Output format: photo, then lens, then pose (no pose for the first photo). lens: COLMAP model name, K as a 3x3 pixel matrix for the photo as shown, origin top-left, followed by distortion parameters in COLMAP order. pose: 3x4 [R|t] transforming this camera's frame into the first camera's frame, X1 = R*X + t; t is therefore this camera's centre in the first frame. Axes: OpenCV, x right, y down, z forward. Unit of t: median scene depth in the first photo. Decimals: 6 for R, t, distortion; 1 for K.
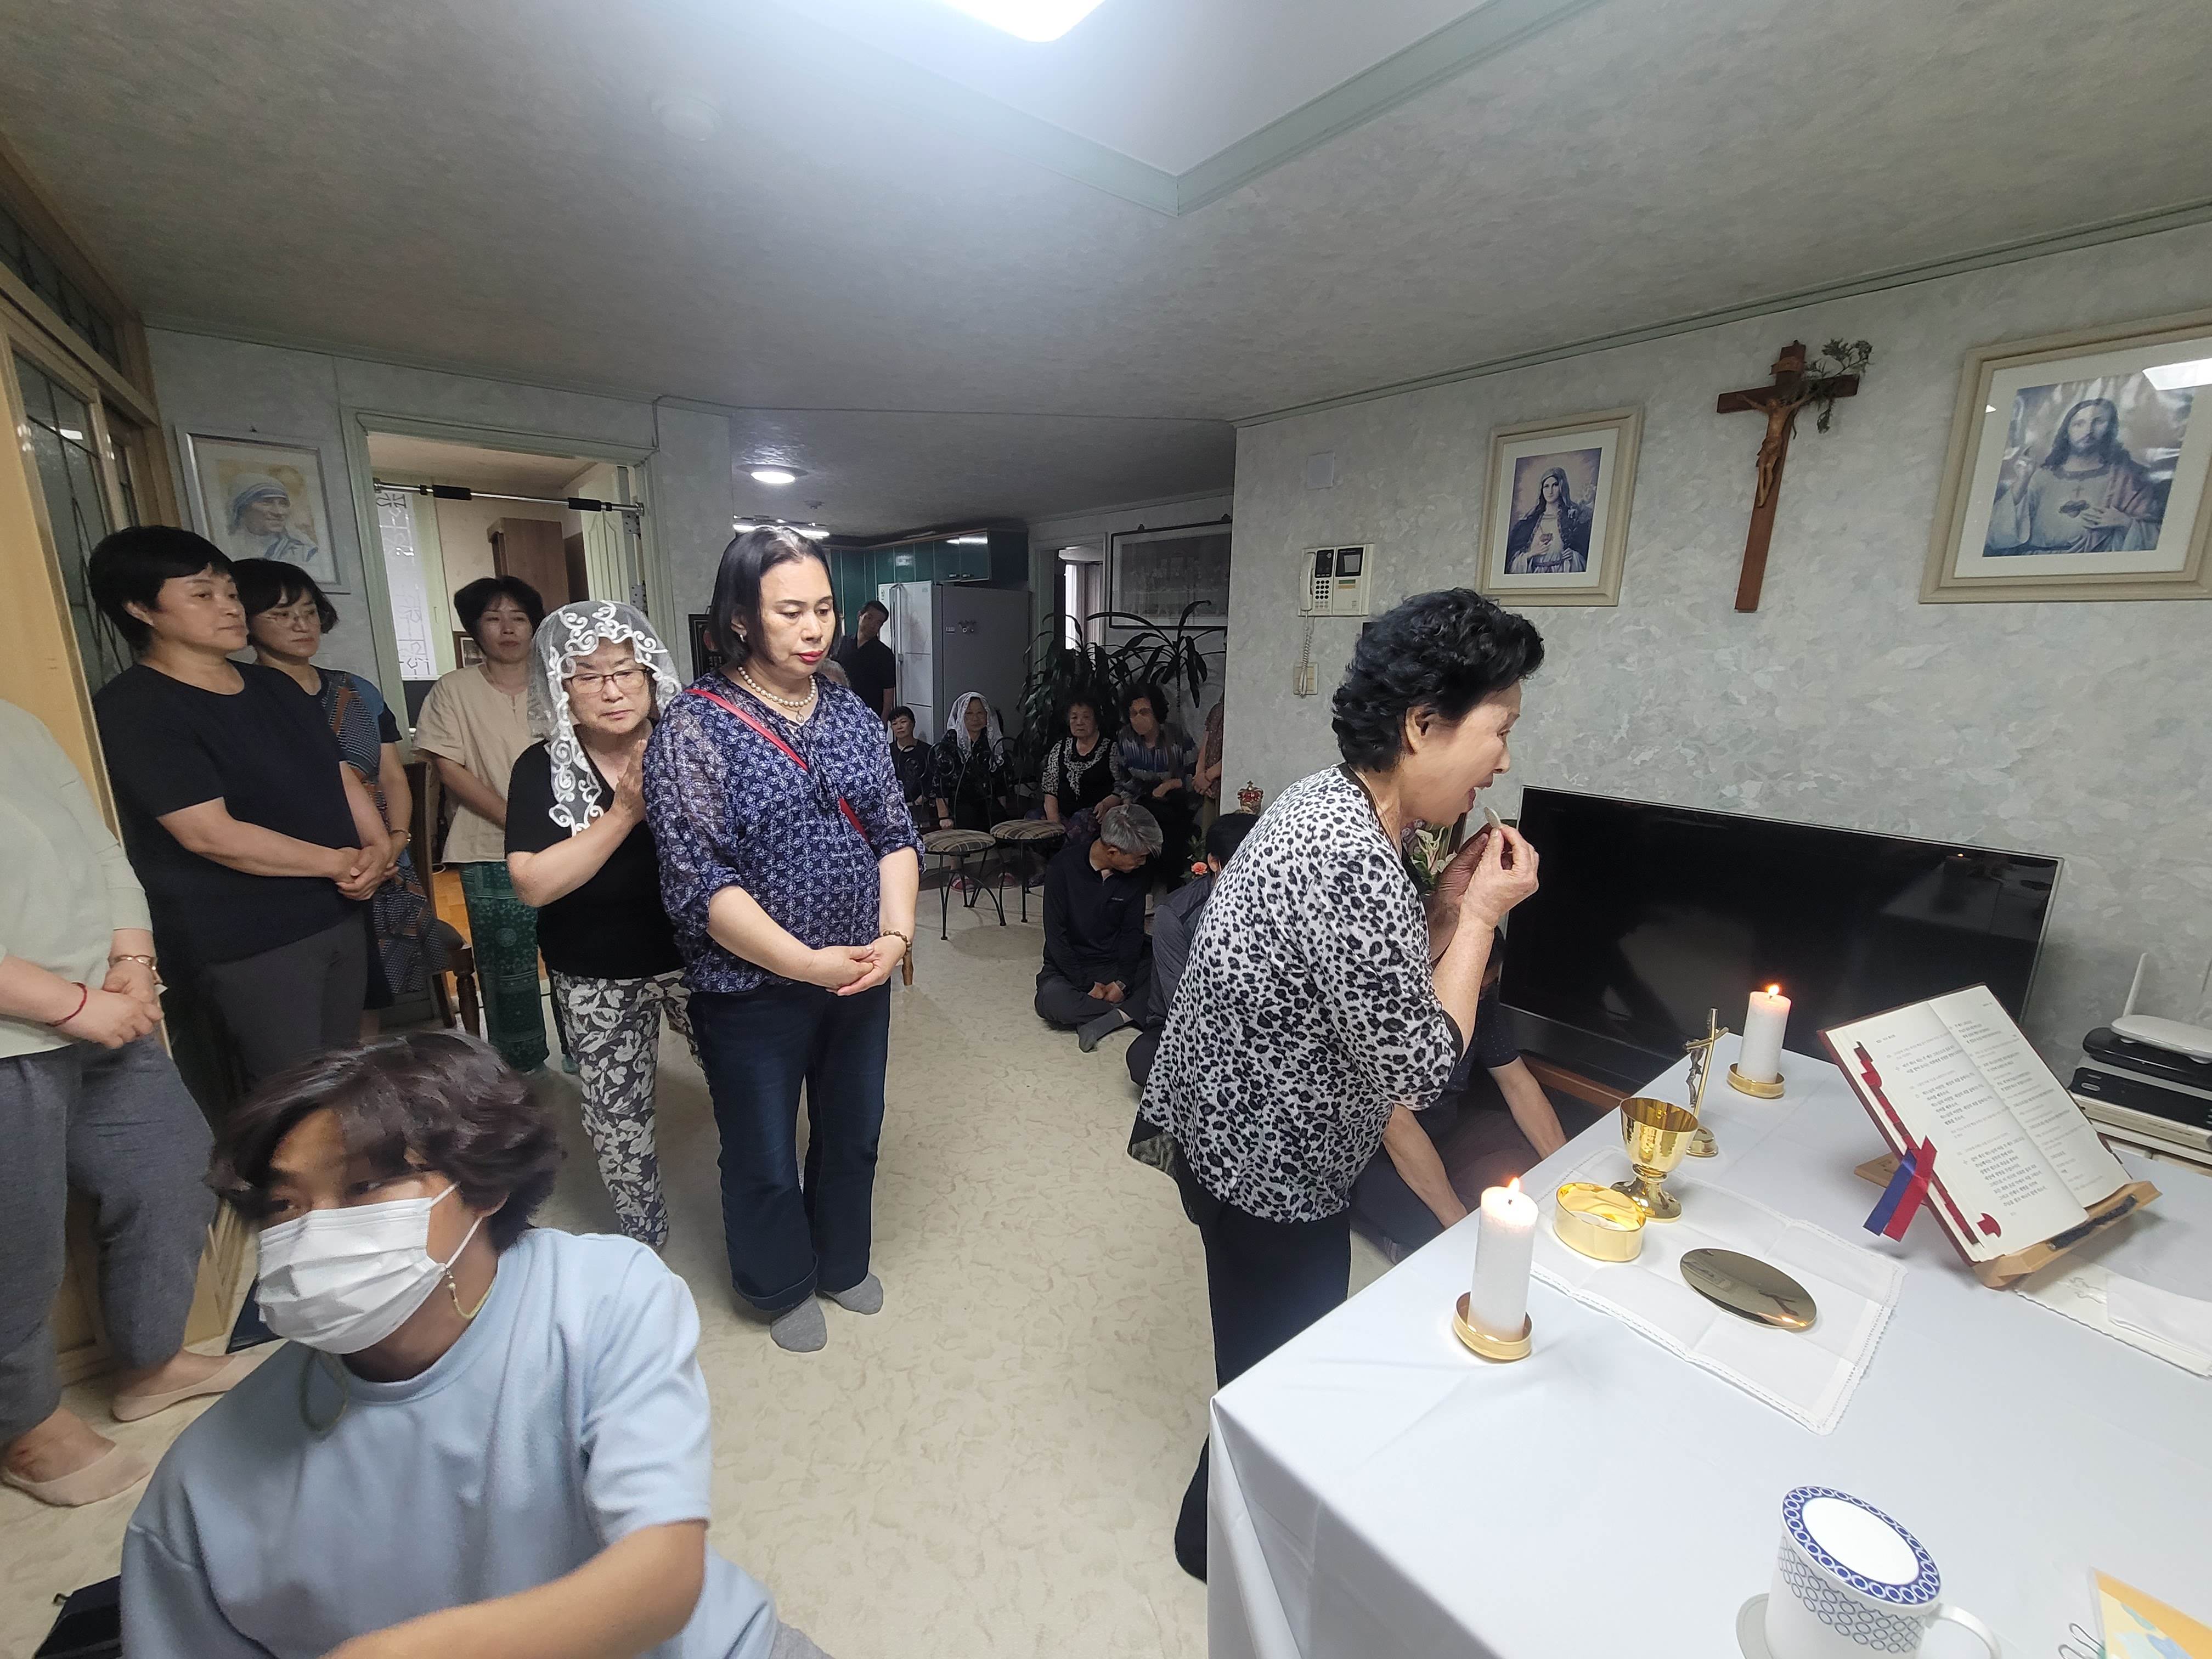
lens RADIAL K [[894.9, 0, 1105.7], [0, 894.9, 832.2], [0, 0, 1]] dist [-0.001368, -0.000403]
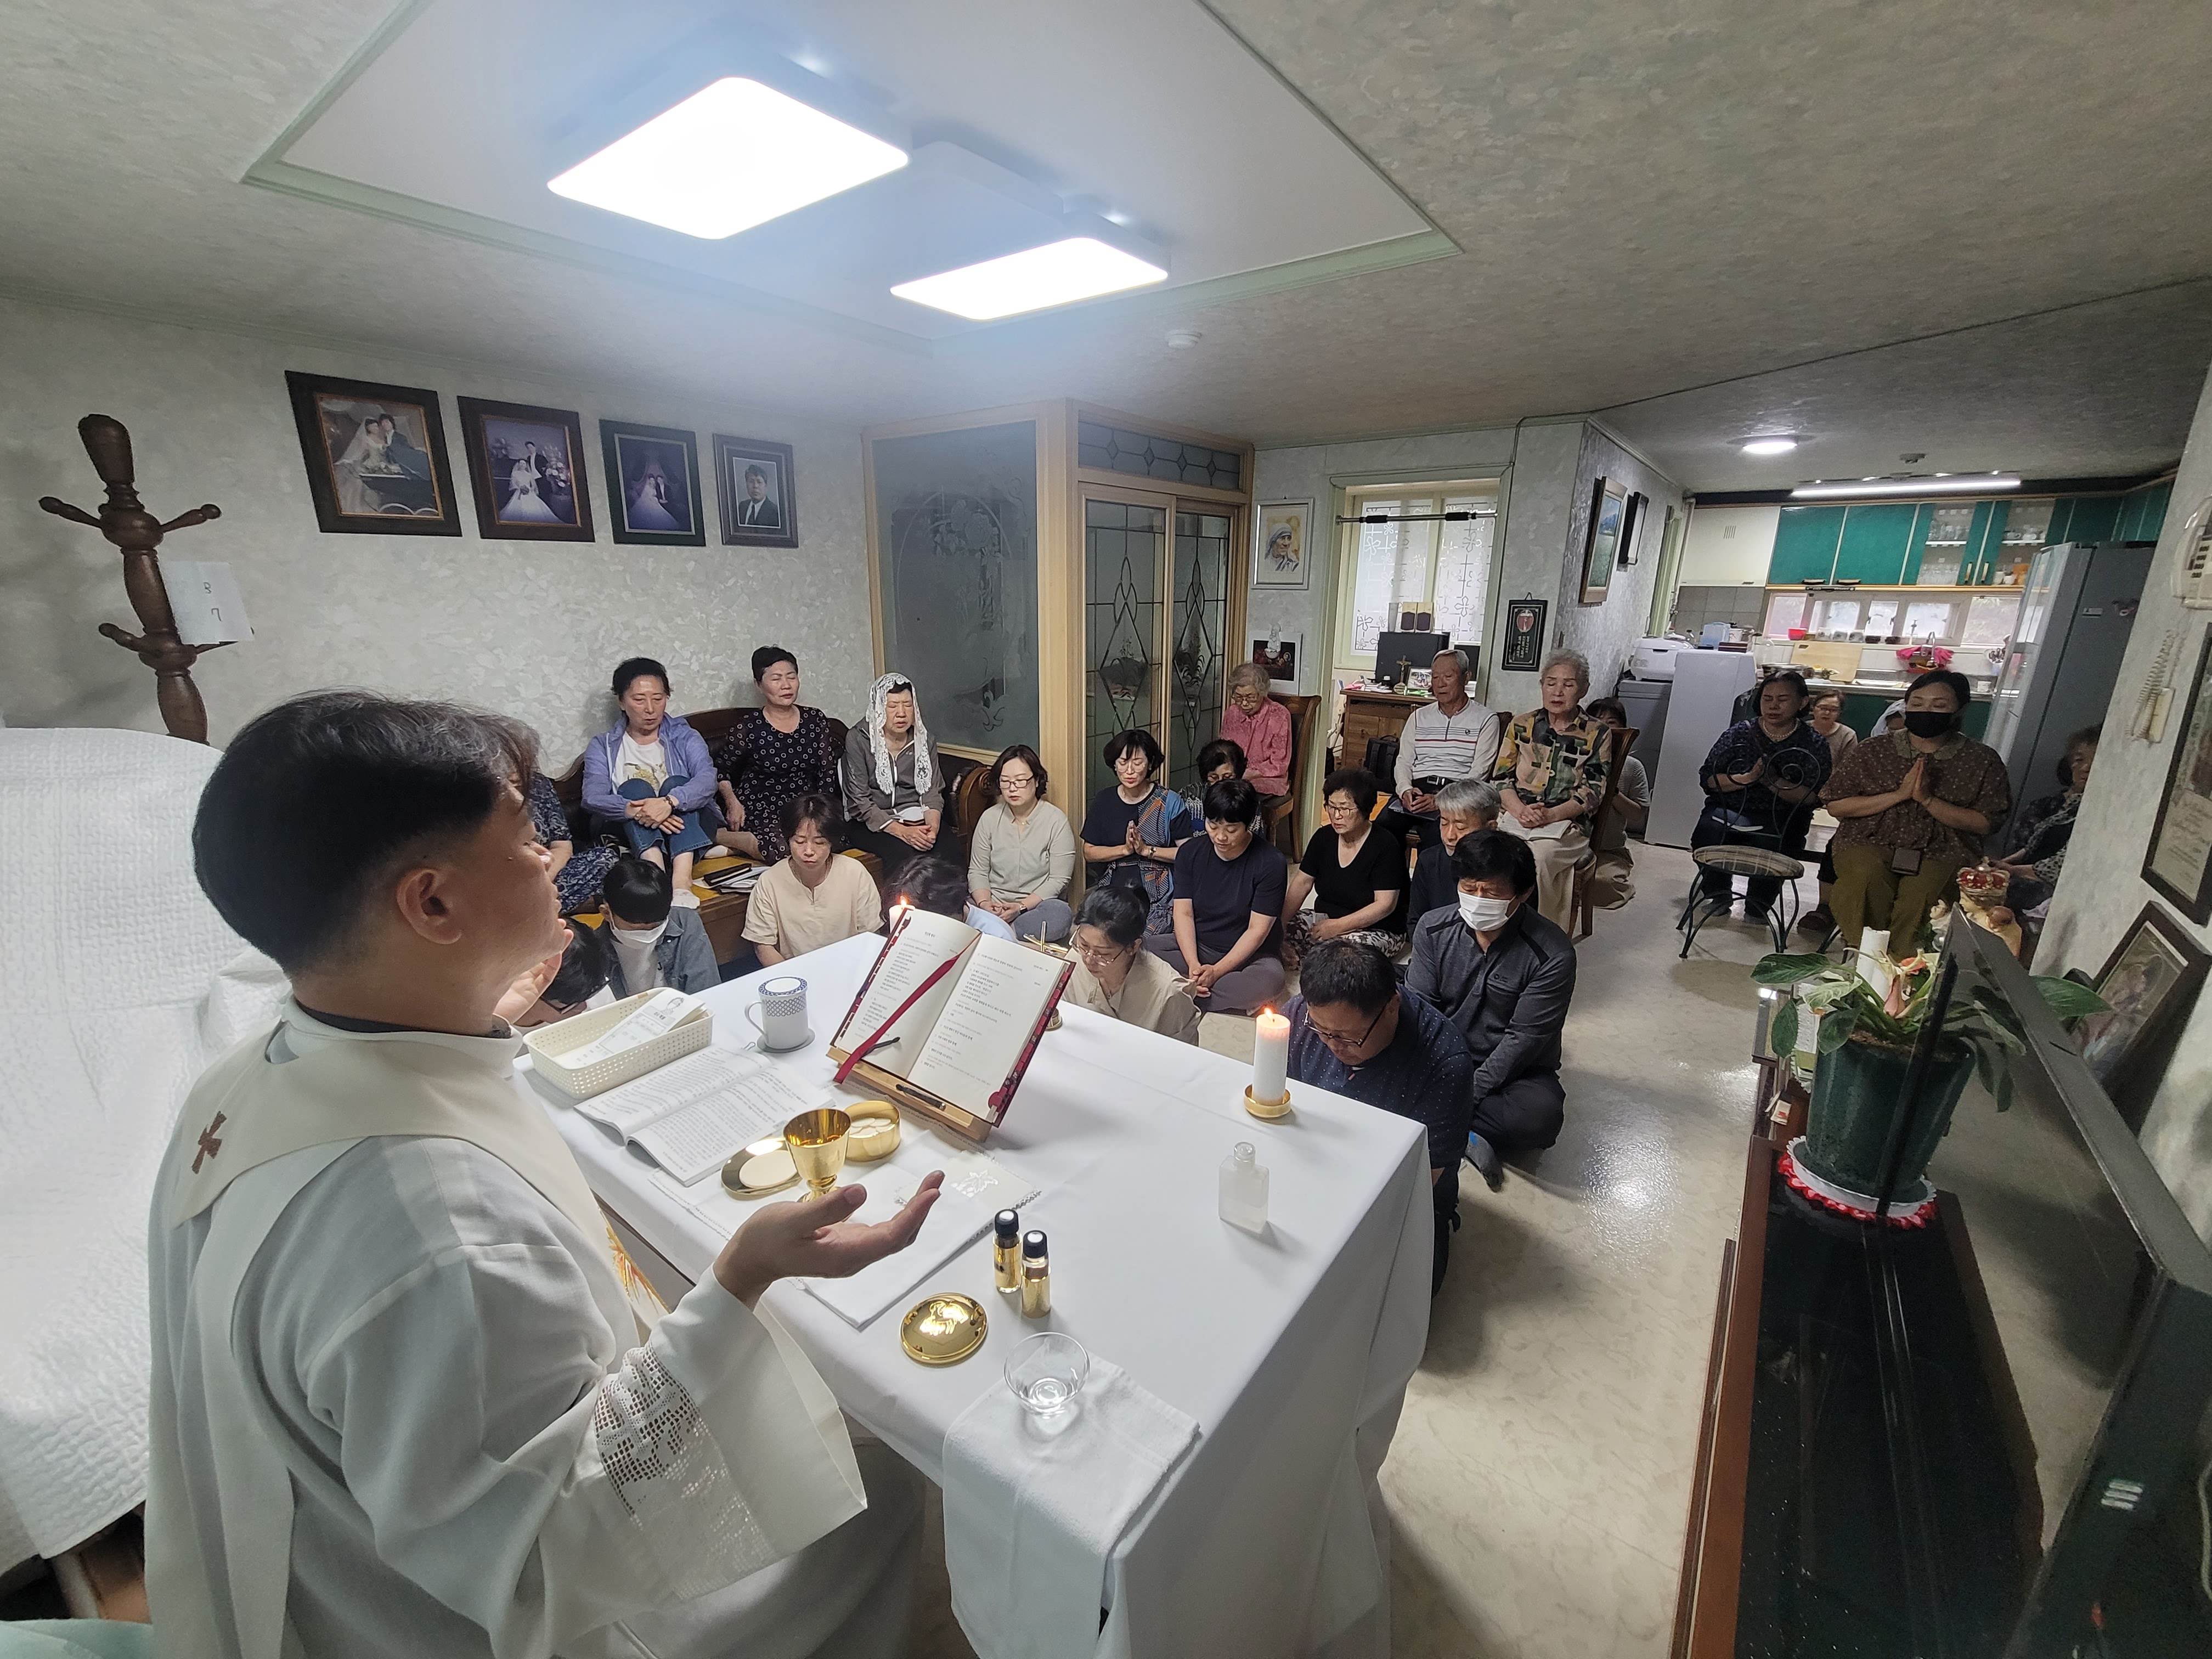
lens RADIAL K [[894.9, 0, 1110.7], [0, 894.9, 833.1], [0, 0, 1]] dist [-0.001368, -0.000403]
pose [[0.248263, 0.244911, -0.937221, 1.047754], [-0.212750, 0.957675, 0.193900, -0.109570], [0.945041, 0.151255, 0.289860, 0.337719]]
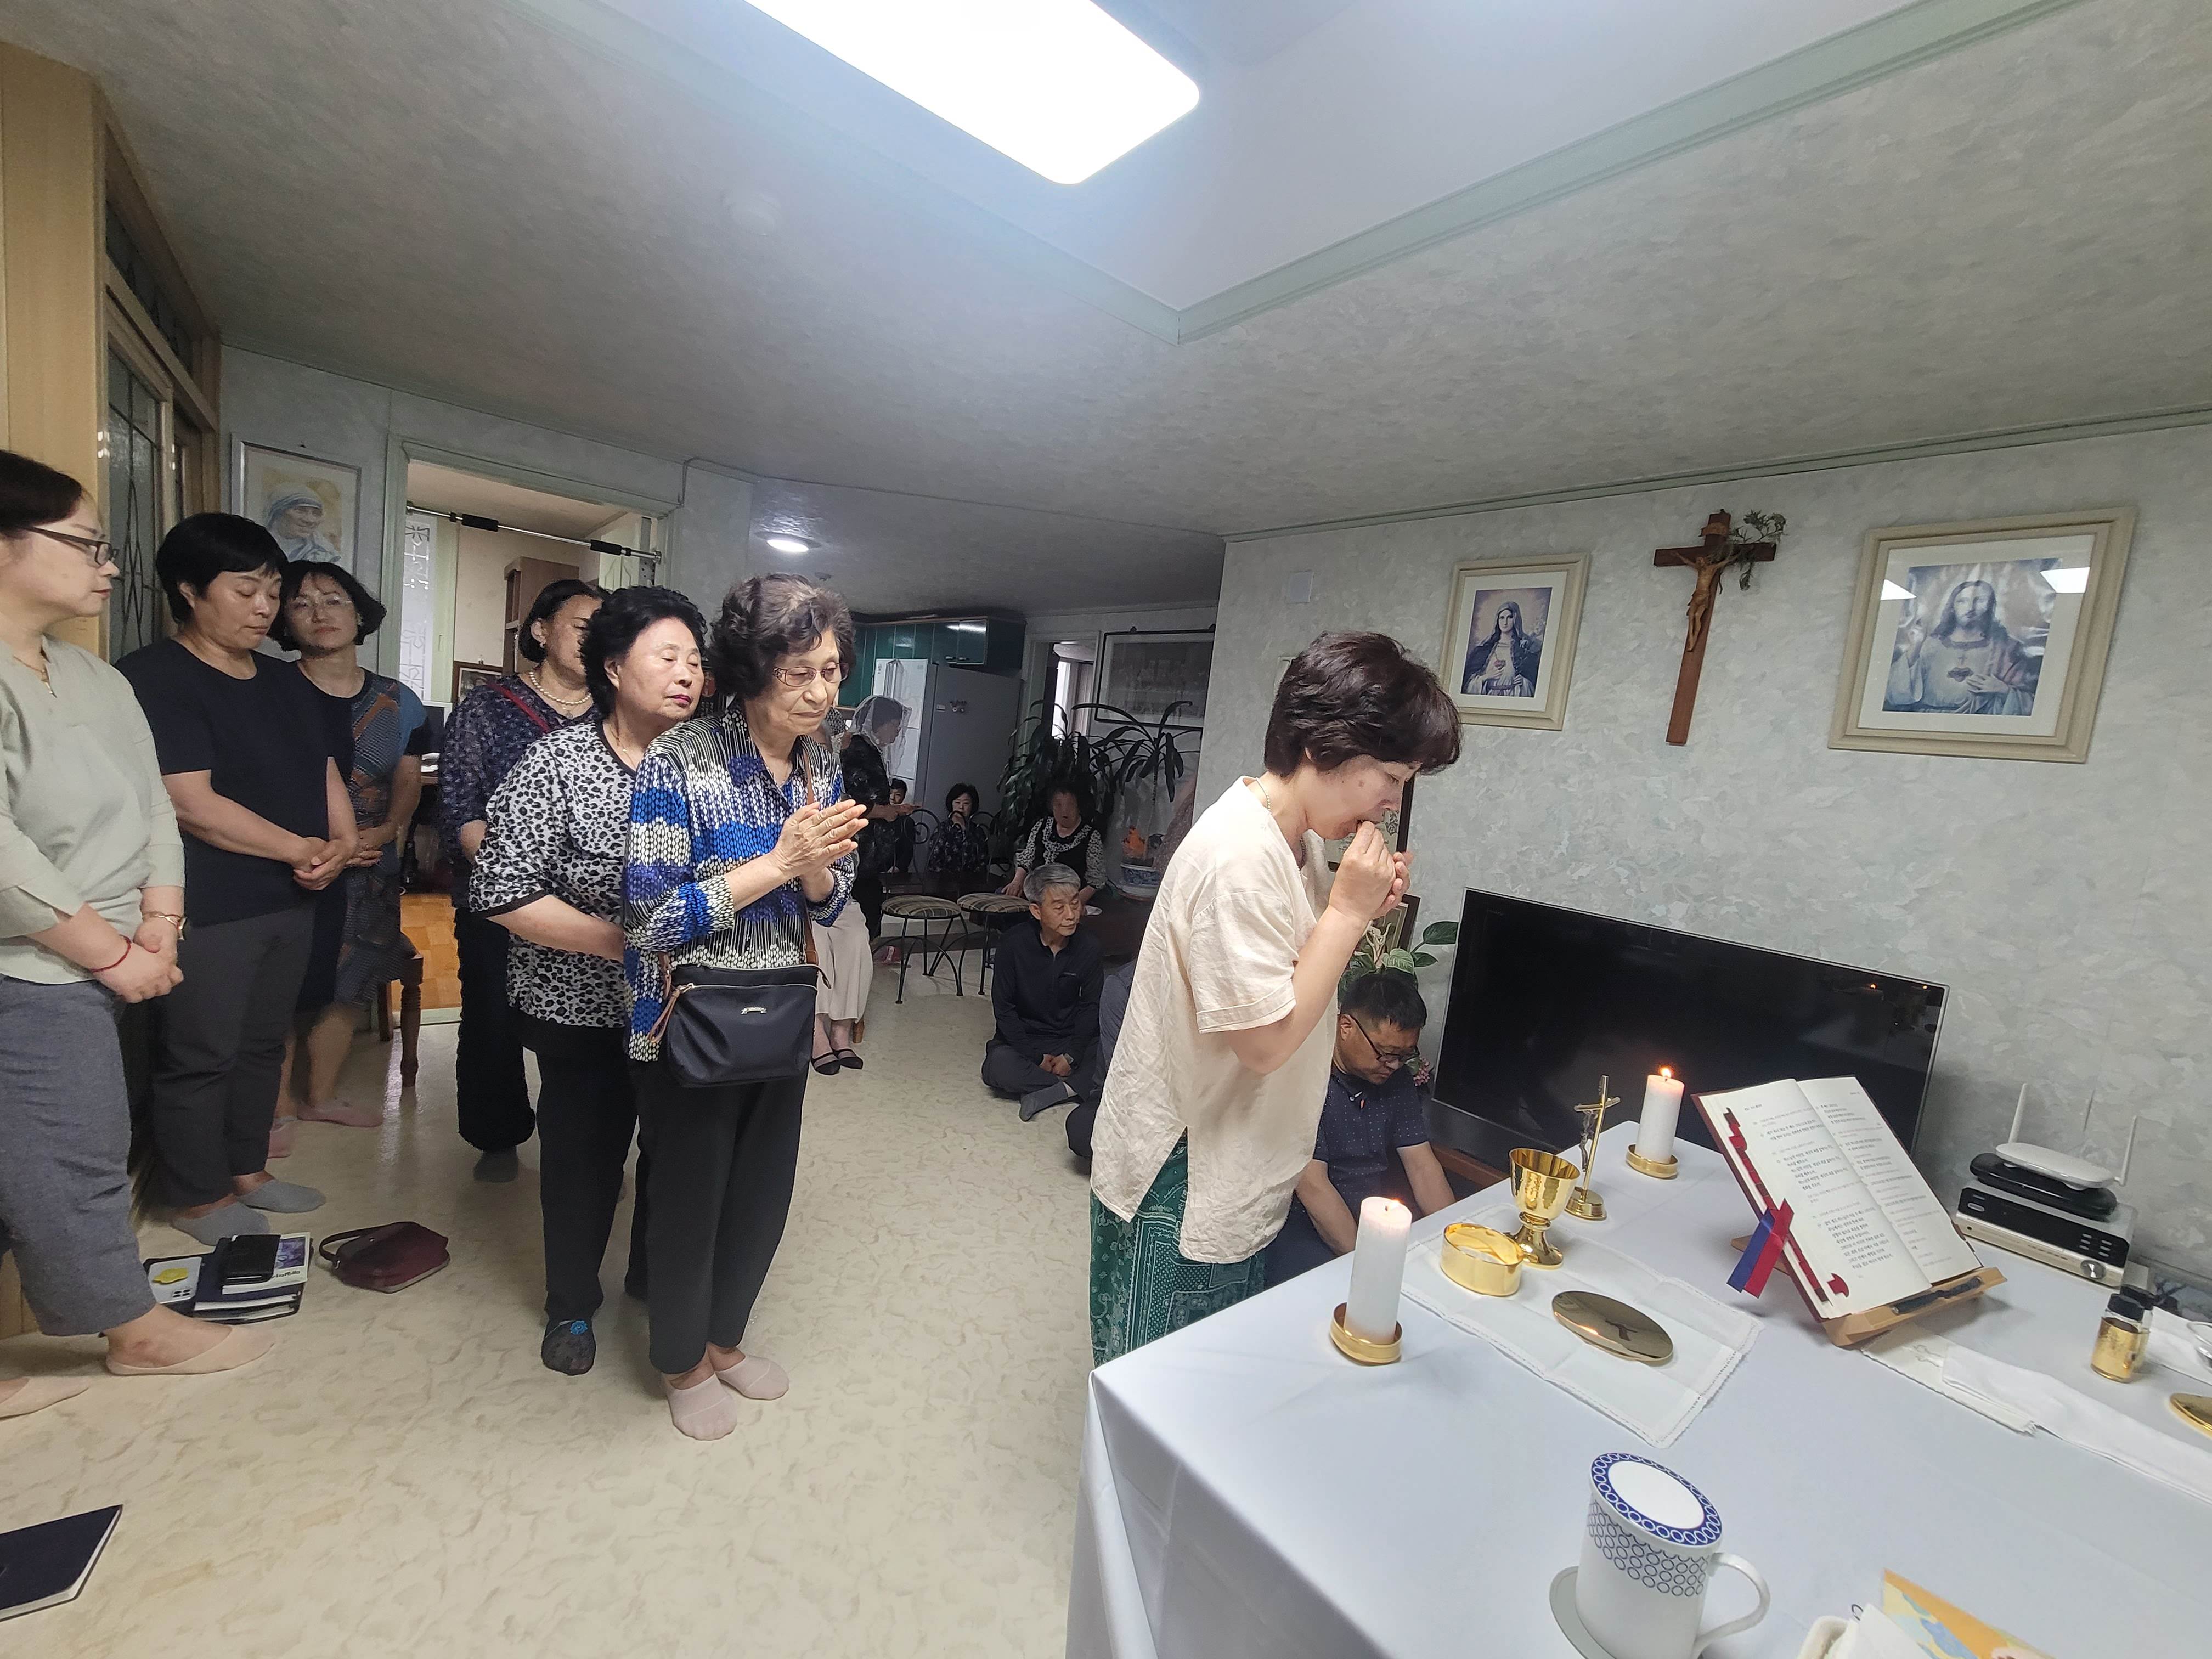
lens RADIAL K [[894.9, 0, 1105.3], [0, 894.9, 832.8], [0, 0, 1]] dist [-0.001368, -0.000403]
pose [[0.995390, 0.093655, 0.020675, 0.023473], [-0.090733, 0.989389, -0.113479, 0.054641], [-0.031083, 0.111080, 0.993325, -0.047586]]
